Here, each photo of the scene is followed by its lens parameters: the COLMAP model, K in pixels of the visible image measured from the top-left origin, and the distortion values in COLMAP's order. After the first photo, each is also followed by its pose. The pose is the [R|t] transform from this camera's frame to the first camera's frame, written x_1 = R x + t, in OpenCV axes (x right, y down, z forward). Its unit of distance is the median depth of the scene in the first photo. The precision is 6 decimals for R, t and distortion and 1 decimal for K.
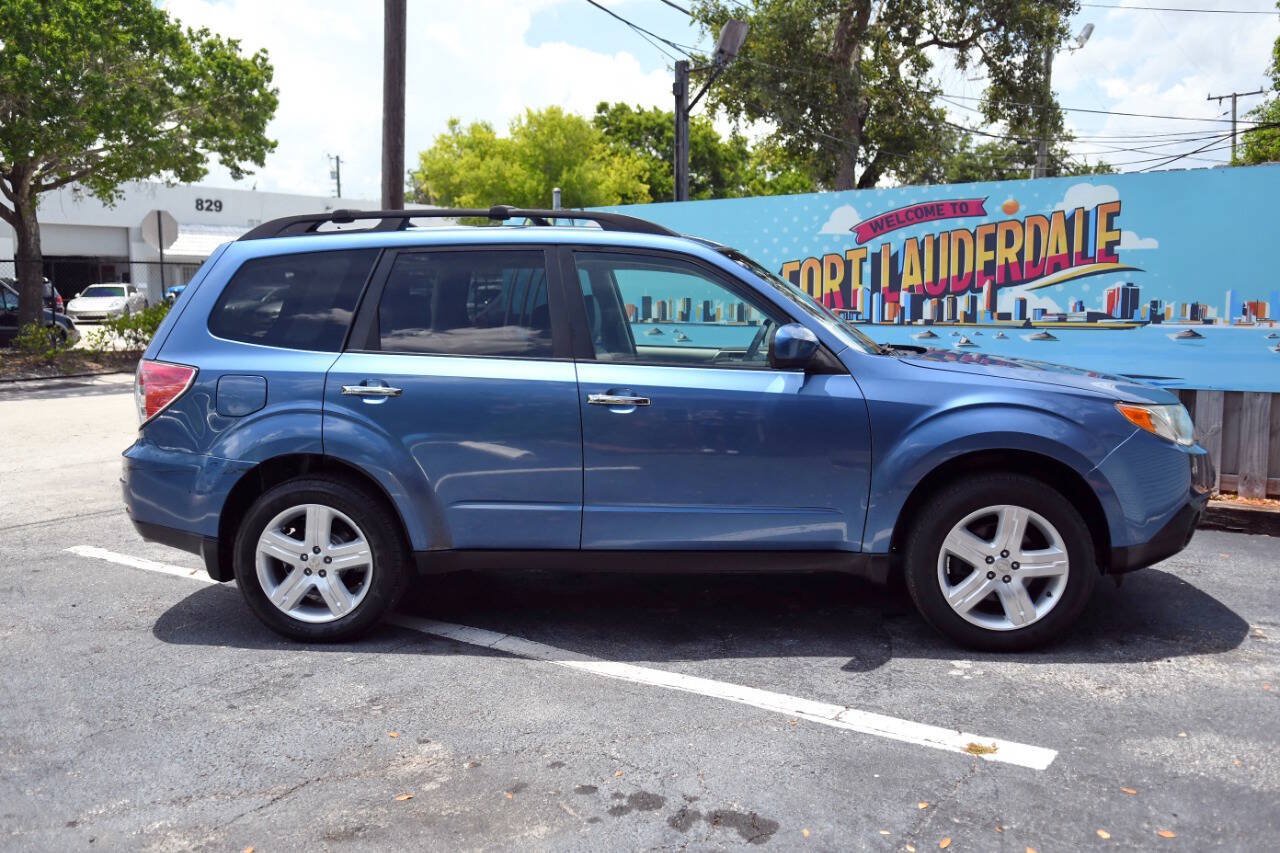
lens RADIAL K [[1131.2, 0, 644.5], [0, 1131.2, 427.3], [0, 0, 1]] dist [-0.001777, -0.026949]
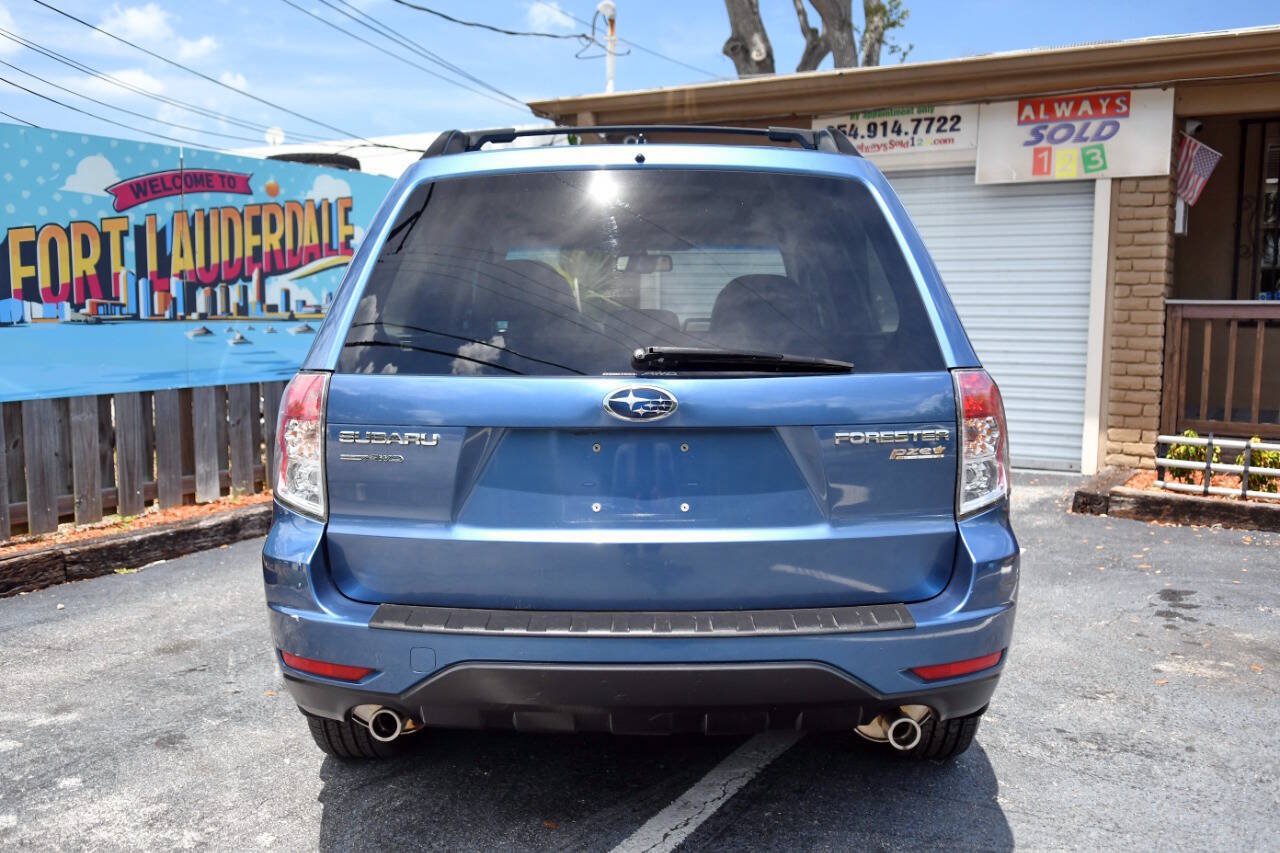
lens RADIAL K [[1131.2, 0, 638.9], [0, 1131.2, 434.7], [0, 0, 1]] dist [-0.001777, -0.026949]
pose [[-0.080692, -0.106789, 0.991002, -0.632112], [0.113515, 0.986791, 0.115578, -0.070776], [-0.990254, 0.121819, -0.067504, 0.796484]]
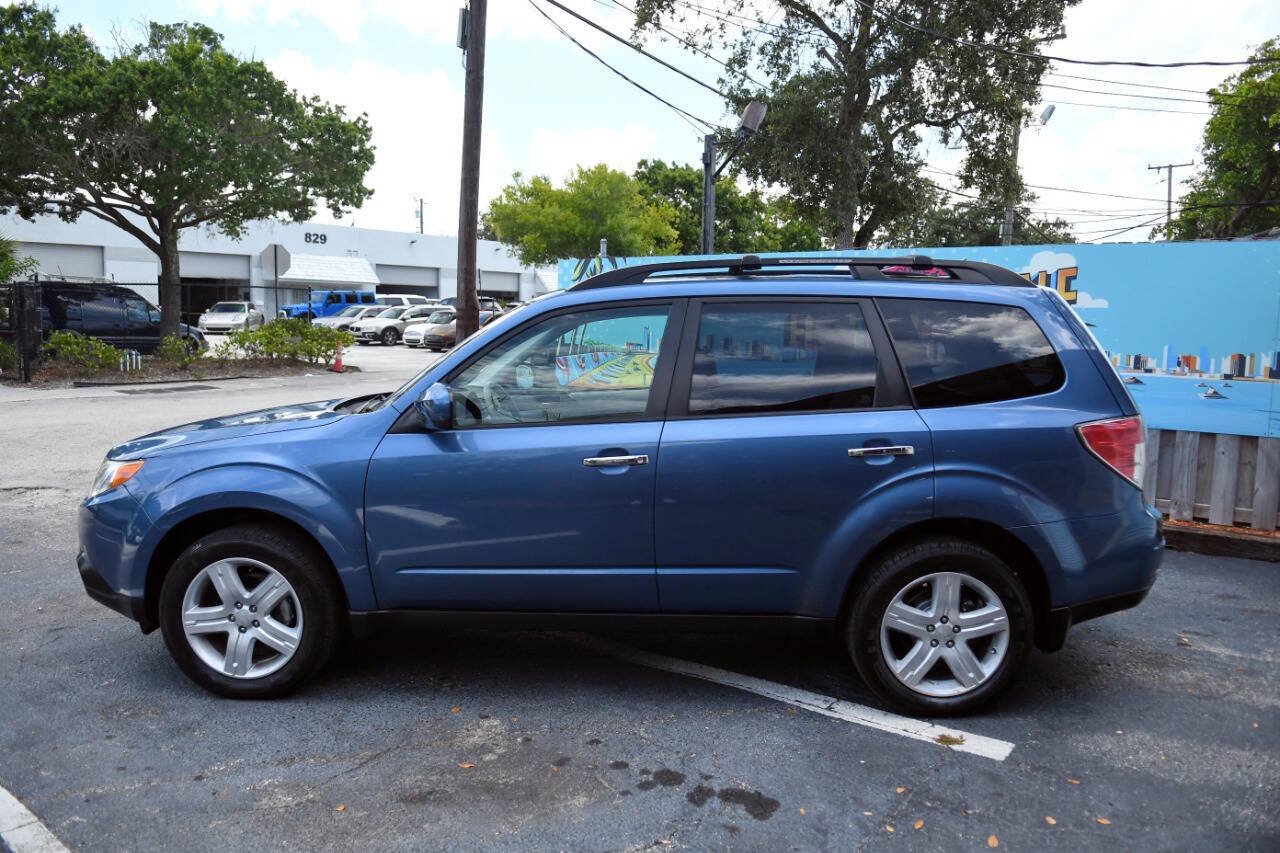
lens RADIAL K [[946.0, 0, 645.6], [0, 946.0, 427.4], [0, 0, 1]] dist [-0.030545, -0.029757]
pose [[0.999310, 0.027280, -0.025188, -0.003691], [-0.027300, 0.999627, -0.000453, -0.017632], [0.025167, 0.001141, 0.999683, 0.000845]]
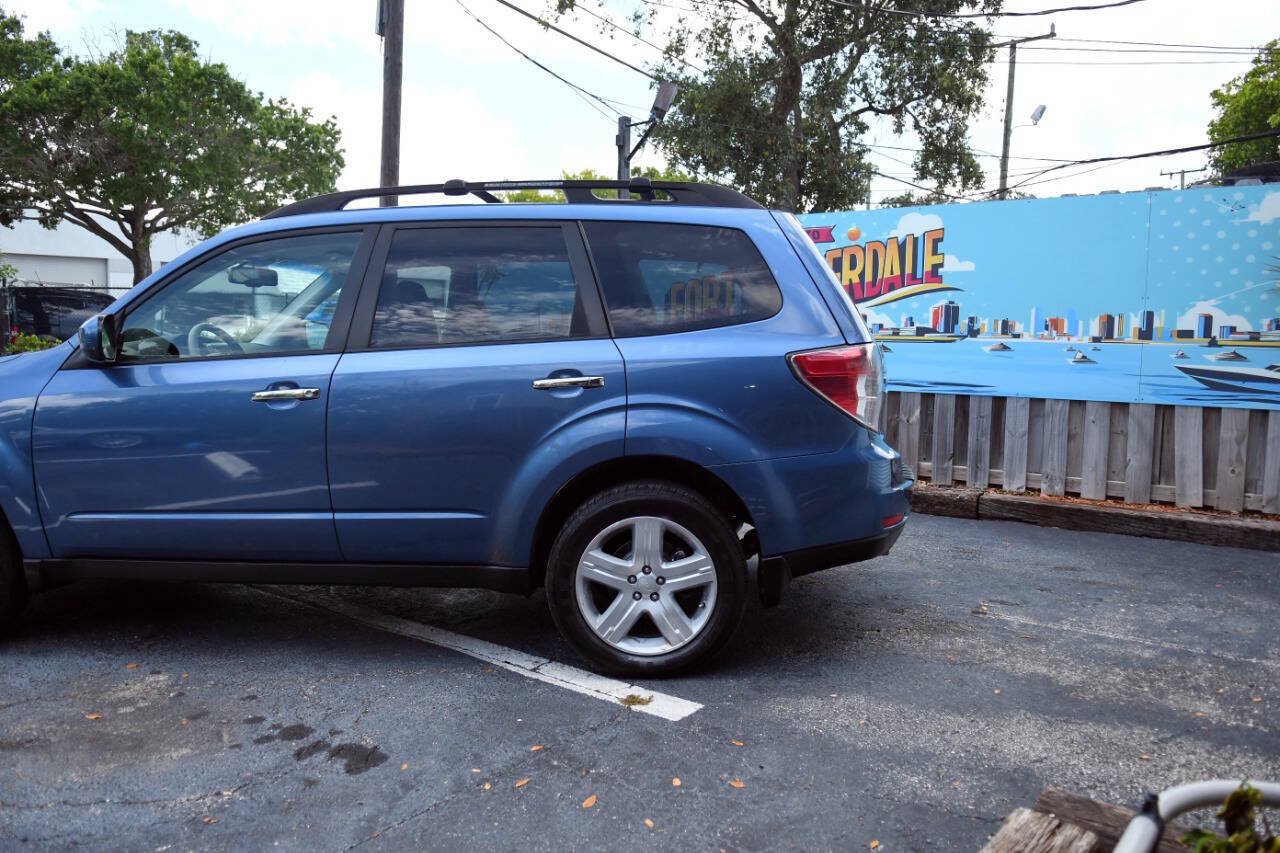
lens RADIAL K [[946.0, 0, 647.3], [0, 946.0, 425.0], [0, 0, 1]] dist [-0.030545, -0.029757]
pose [[0.998416, 0.023469, -0.051133, 0.170750], [-0.024458, 0.999524, -0.018803, 0.019476], [0.050667, 0.020024, 0.998515, 0.049273]]
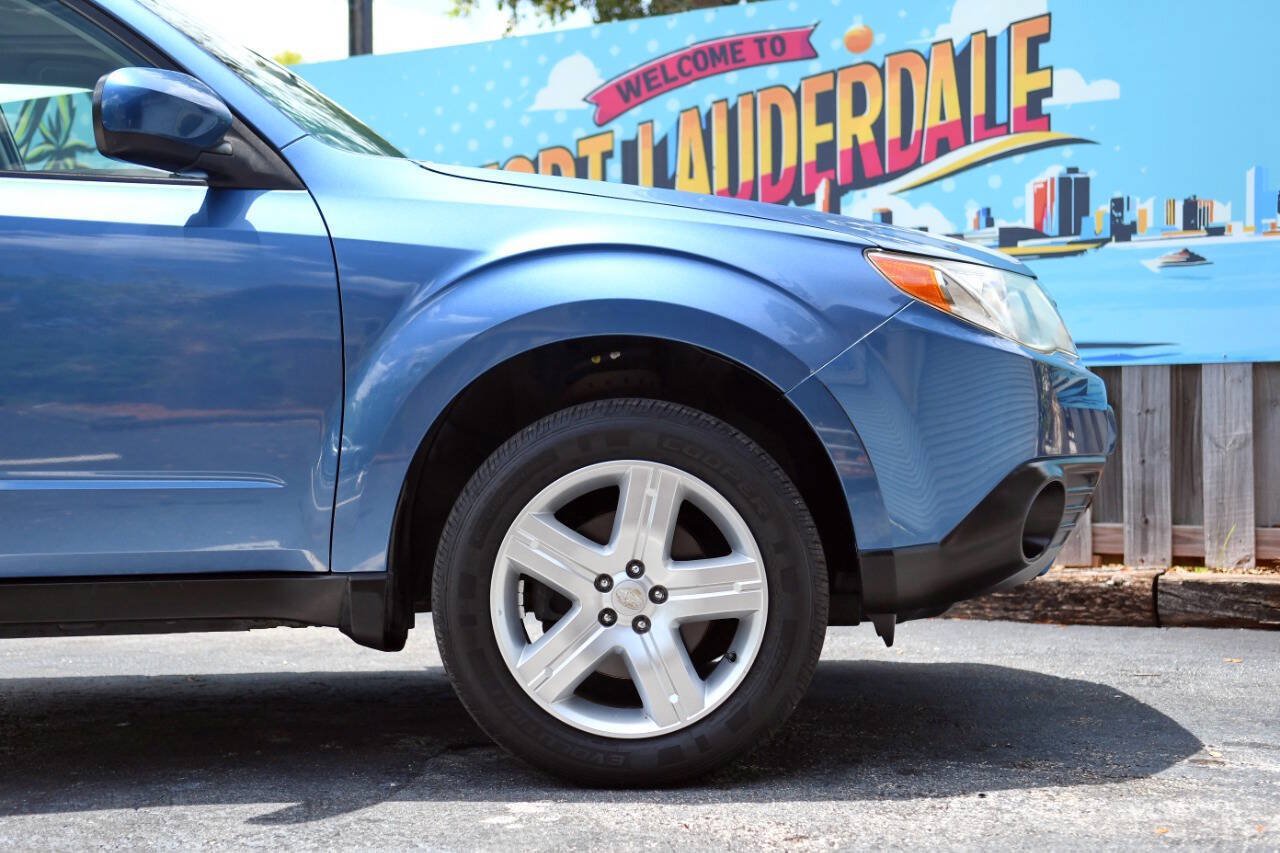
lens RADIAL K [[1925.4, 0, 649.9], [0, 1925.4, 419.4], [0, 0, 1]] dist [0.140020, 0.000000]
pose [[0.997904, -0.000854, 0.064713, 0.168231], [0.008480, 0.993019, -0.117653, 0.088554], [-0.064161, 0.117955, 0.990944, 0.128210]]
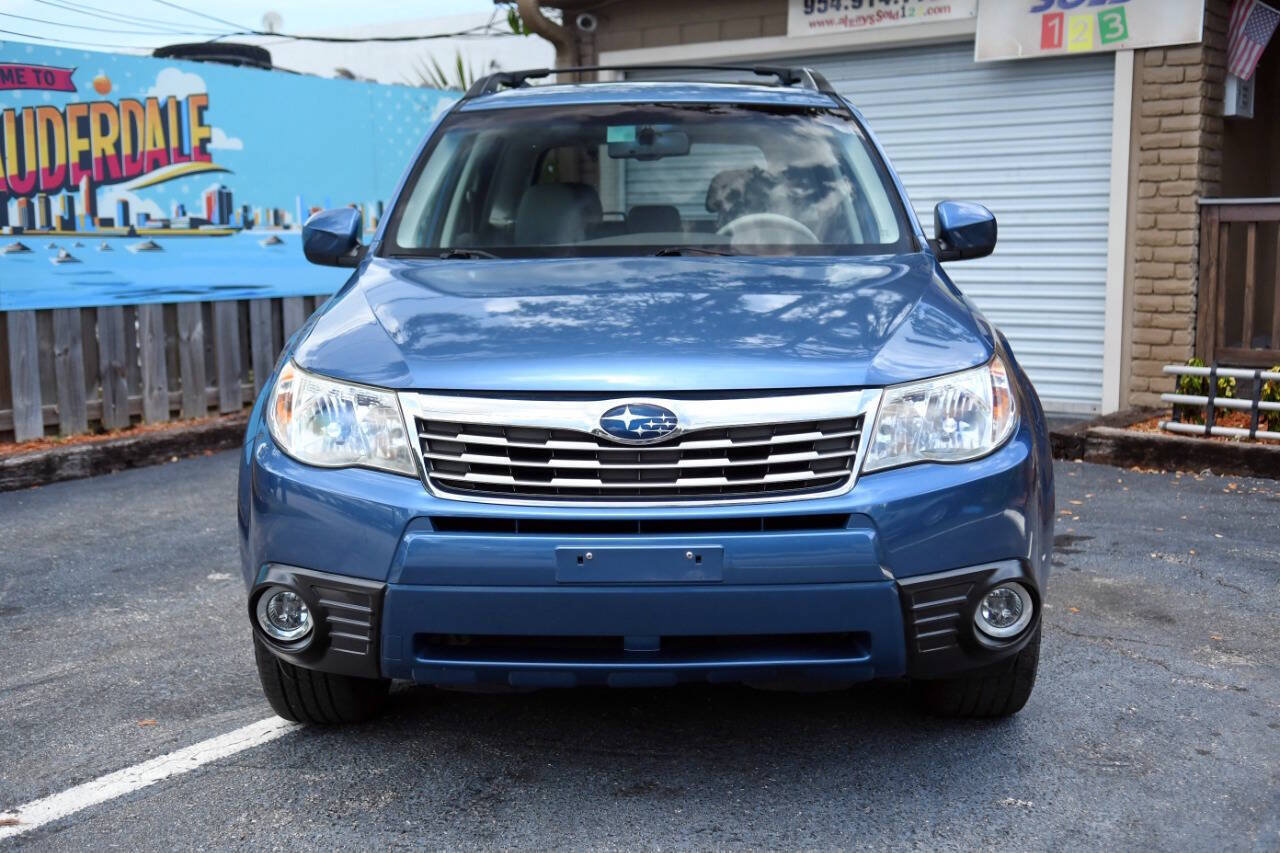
lens RADIAL K [[1464.4, 0, 640.5], [0, 1464.4, 425.1], [0, 0, 1]] dist [0.058459, 0.000000]
pose [[0.015595, -0.123576, 0.992213, -0.747427], [0.125470, 0.984731, 0.120672, -0.036109], [-0.991975, 0.122611, 0.030862, 0.621527]]
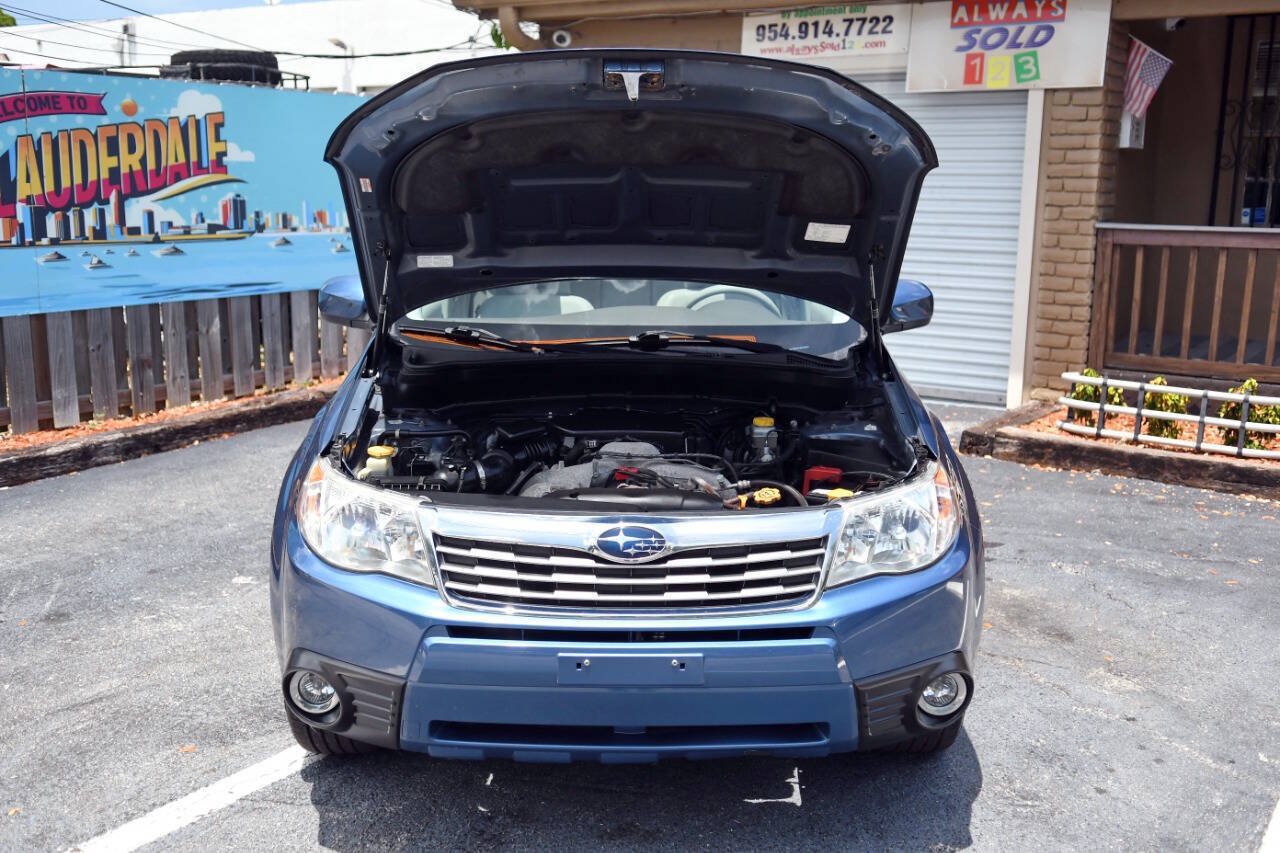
lens RADIAL K [[1280.4, 0, 638.6], [0, 1280.4, 426.8], [0, 0, 1]] dist [0.023076, 0.000000]
pose [[-0.016339, -0.185739, 0.982463, -0.733868], [0.106552, 0.976676, 0.186417, -0.095664], [-0.994173, 0.107729, 0.003833, 0.626464]]
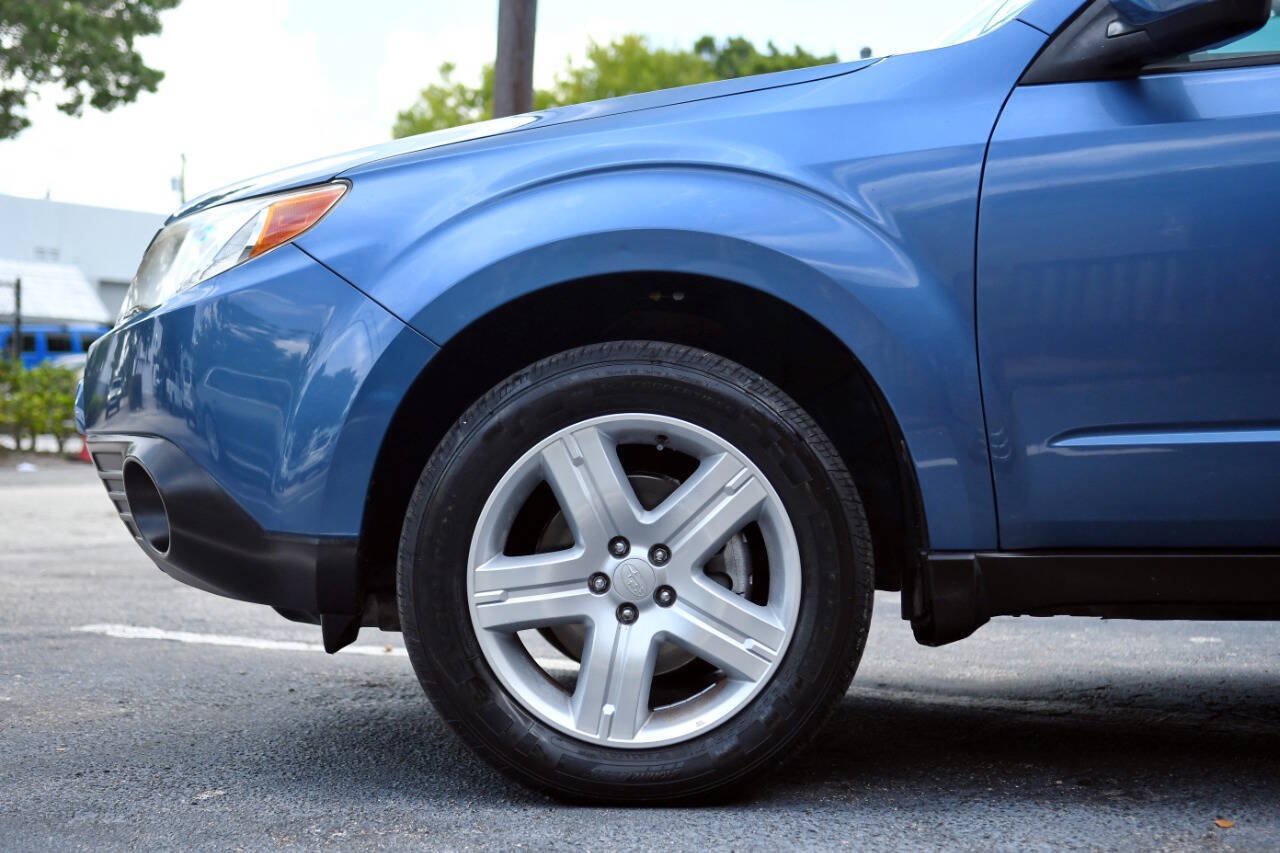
lens RADIAL K [[2033.5, 0, 647.8], [0, 2033.5, 414.9], [0, 0, 1]] dist [0.182150, 0.000000]
pose [[0.999766, 0.010516, -0.018920, -0.227189], [-0.012746, 0.992467, -0.121844, 0.111889], [0.017496, 0.122057, 0.992369, 0.092583]]
